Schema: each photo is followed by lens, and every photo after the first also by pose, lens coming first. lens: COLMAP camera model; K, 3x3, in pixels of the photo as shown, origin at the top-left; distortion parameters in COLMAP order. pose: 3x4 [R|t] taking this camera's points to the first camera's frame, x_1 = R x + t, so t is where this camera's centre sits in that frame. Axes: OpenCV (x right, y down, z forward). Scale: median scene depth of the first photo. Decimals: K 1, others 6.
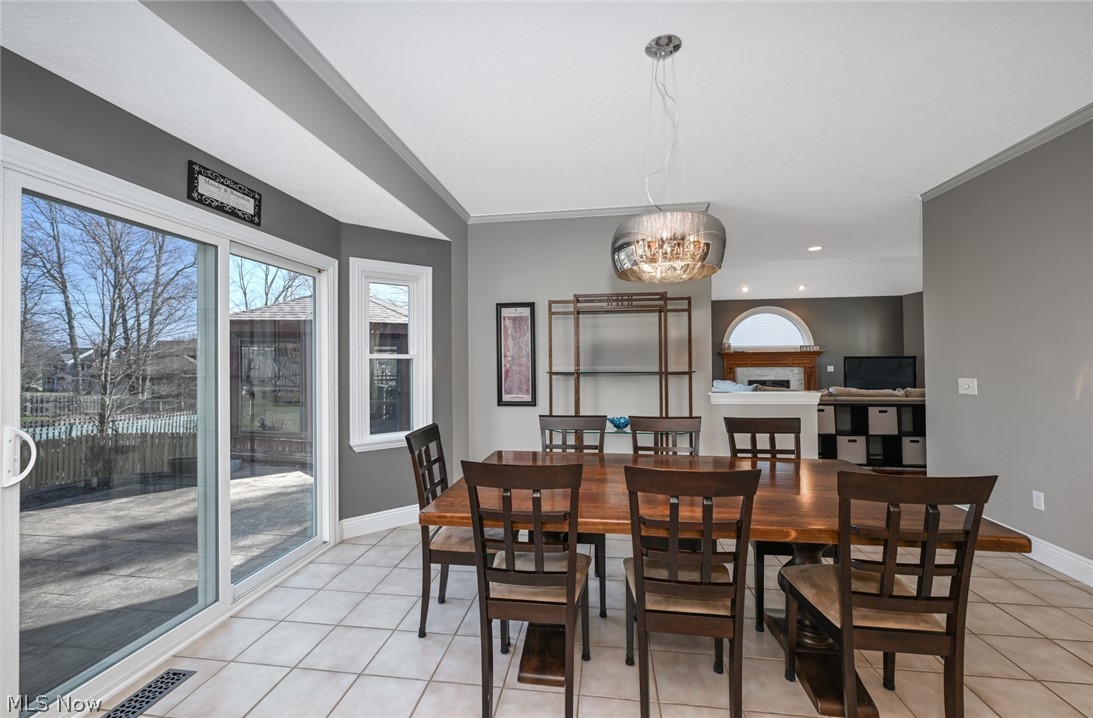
lens RADIAL K [[439.6, 0, 546.2], [0, 439.6, 354.1], [0, 0, 1]] dist [0.000431, -0.000126]
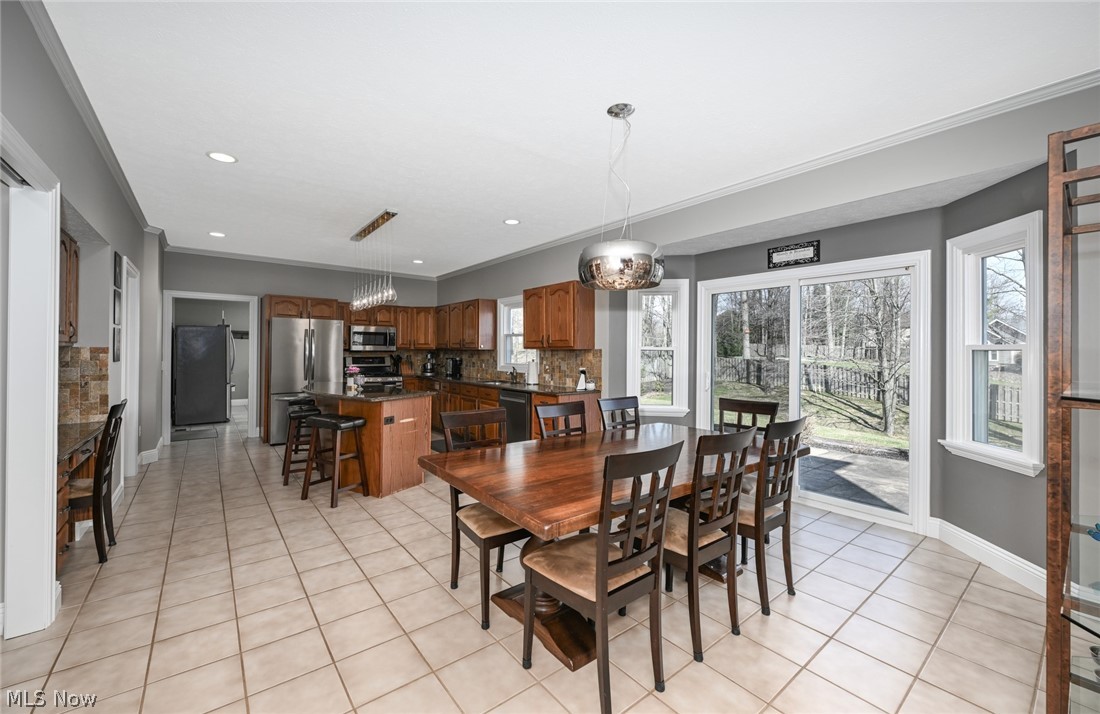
lens RADIAL K [[432.4, 0, 547.3], [0, 432.4, 350.1], [0, 0, 1]] dist [-0.000430, -0.000056]
pose [[-0.698311, 0.001803, -0.715793, 0.679680], [0.010207, 0.999920, -0.007439, 0.007010], [0.715722, -0.012501, -0.698273, 0.886826]]
